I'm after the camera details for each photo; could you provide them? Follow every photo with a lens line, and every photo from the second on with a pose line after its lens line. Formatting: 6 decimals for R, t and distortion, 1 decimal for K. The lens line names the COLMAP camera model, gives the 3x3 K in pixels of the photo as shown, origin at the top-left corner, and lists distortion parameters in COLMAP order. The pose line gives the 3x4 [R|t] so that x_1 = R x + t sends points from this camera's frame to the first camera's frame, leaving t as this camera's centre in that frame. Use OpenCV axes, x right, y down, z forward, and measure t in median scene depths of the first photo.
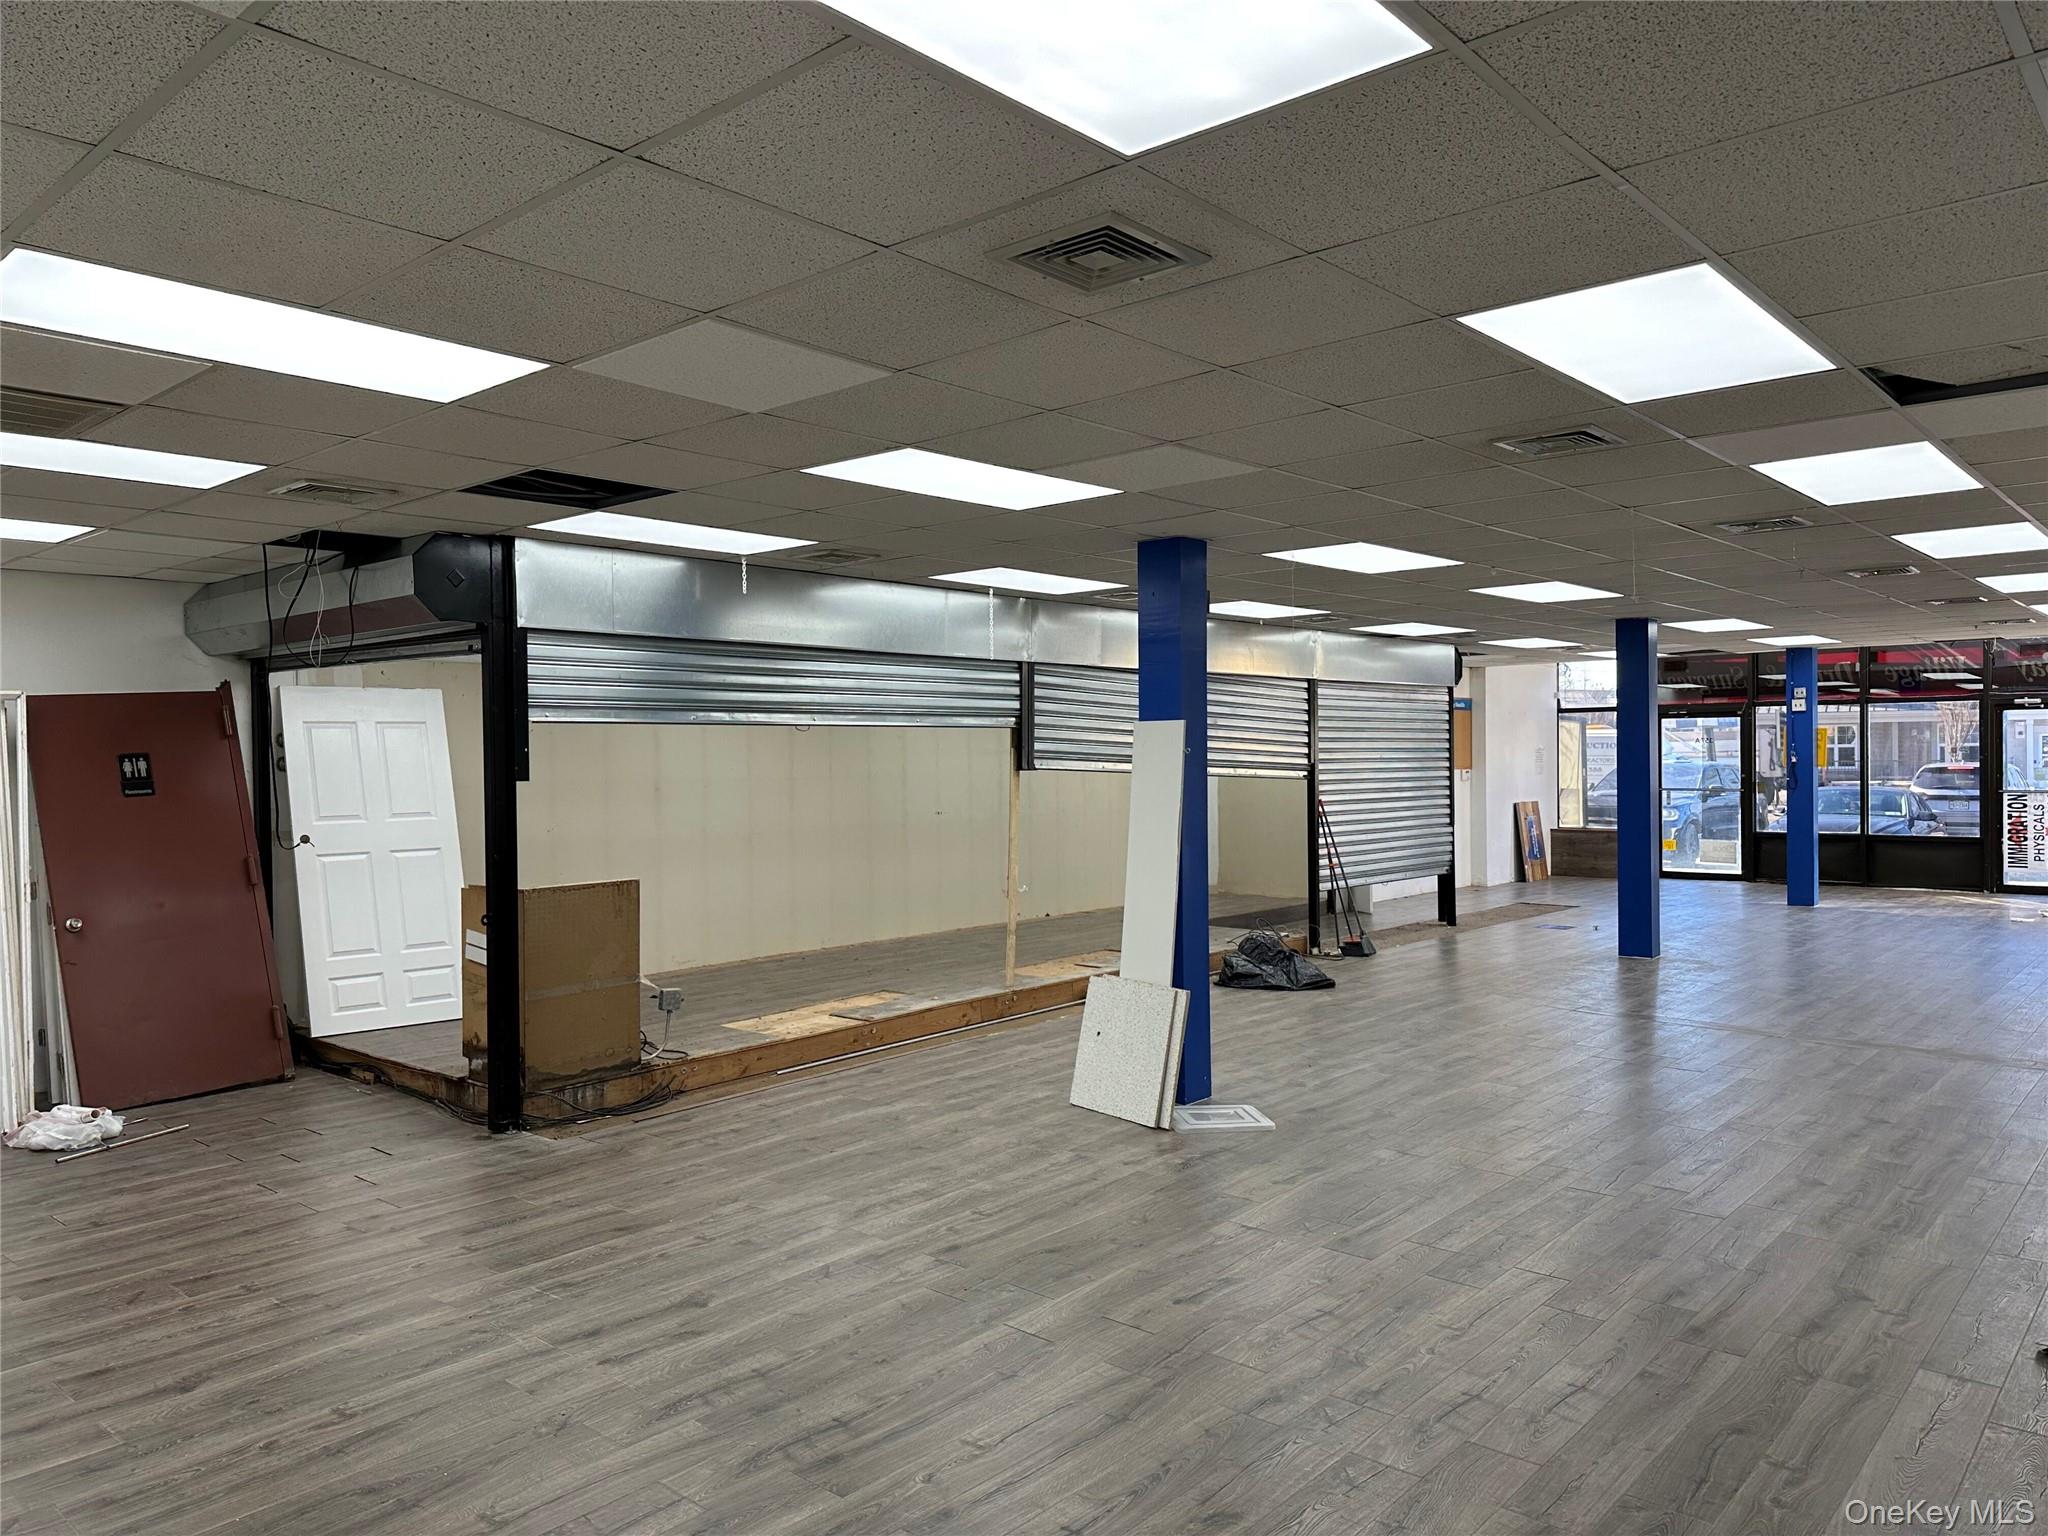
lens RADIAL K [[1451.3, 0, 1046.6], [0, 1451.3, 771.1], [0, 0, 1]] dist [0.065140, -0.071245]
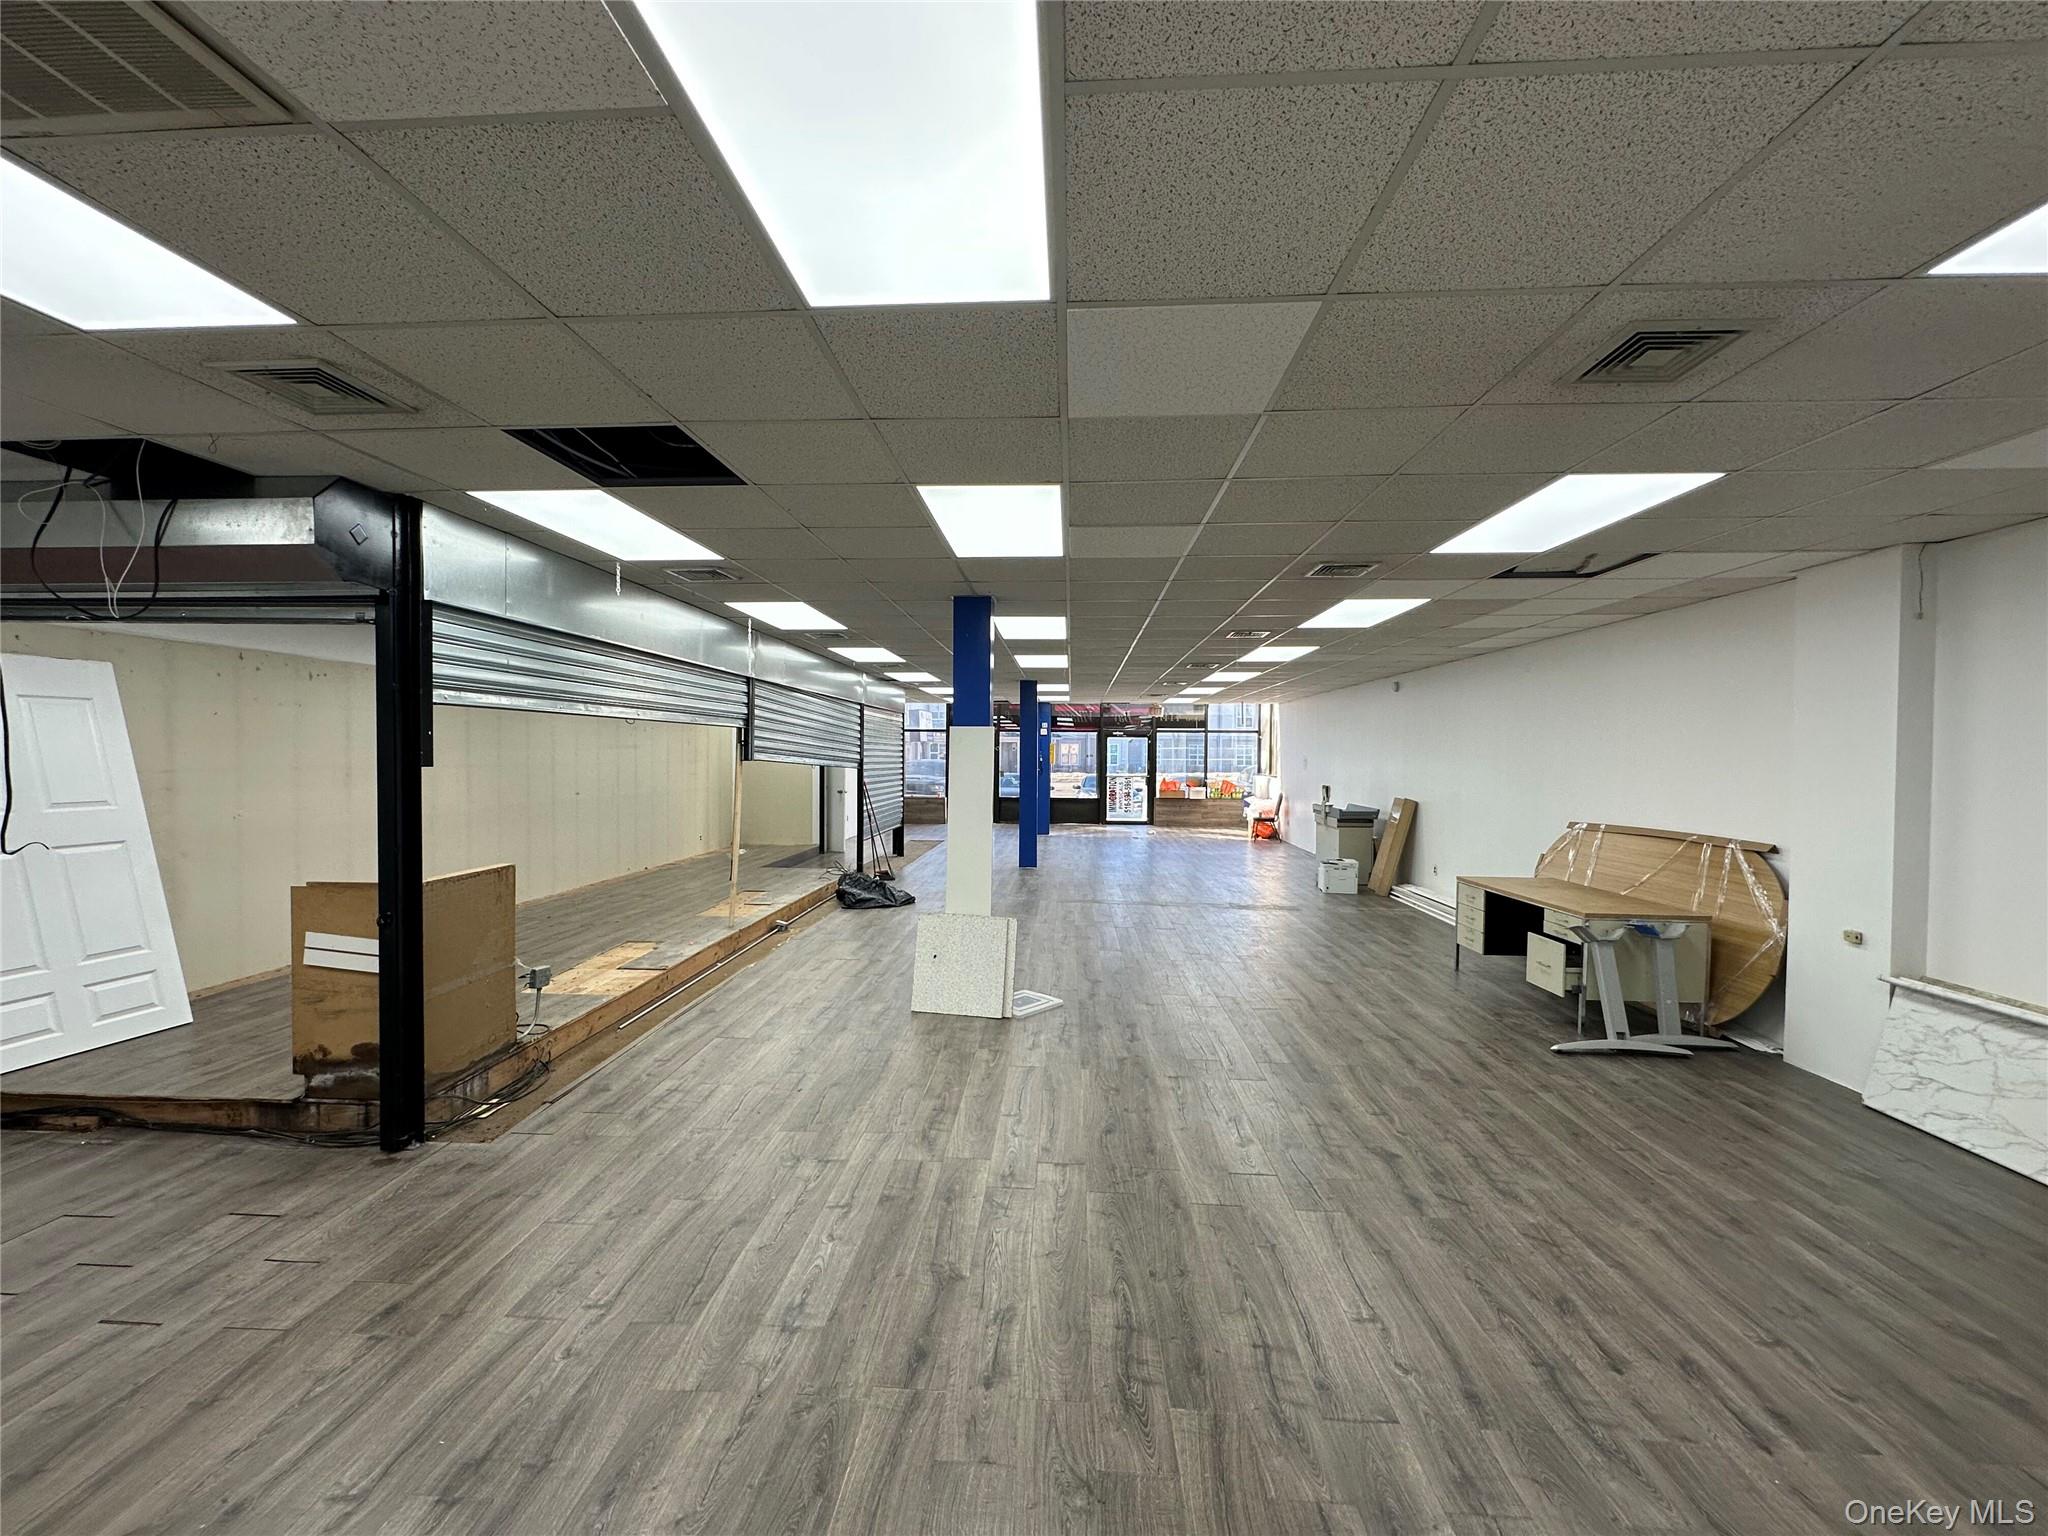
lens RADIAL K [[814.7, 0, 1023.0], [0, 814.7, 767.3], [0, 0, 1]] dist [-0.001608, 0.000994]
pose [[0.786468, 0.006645, 0.617595, -0.378421], [-0.009092, 0.999958, 0.000819, 0.003297], [-0.617563, -0.006260, 0.786496, 0.358036]]
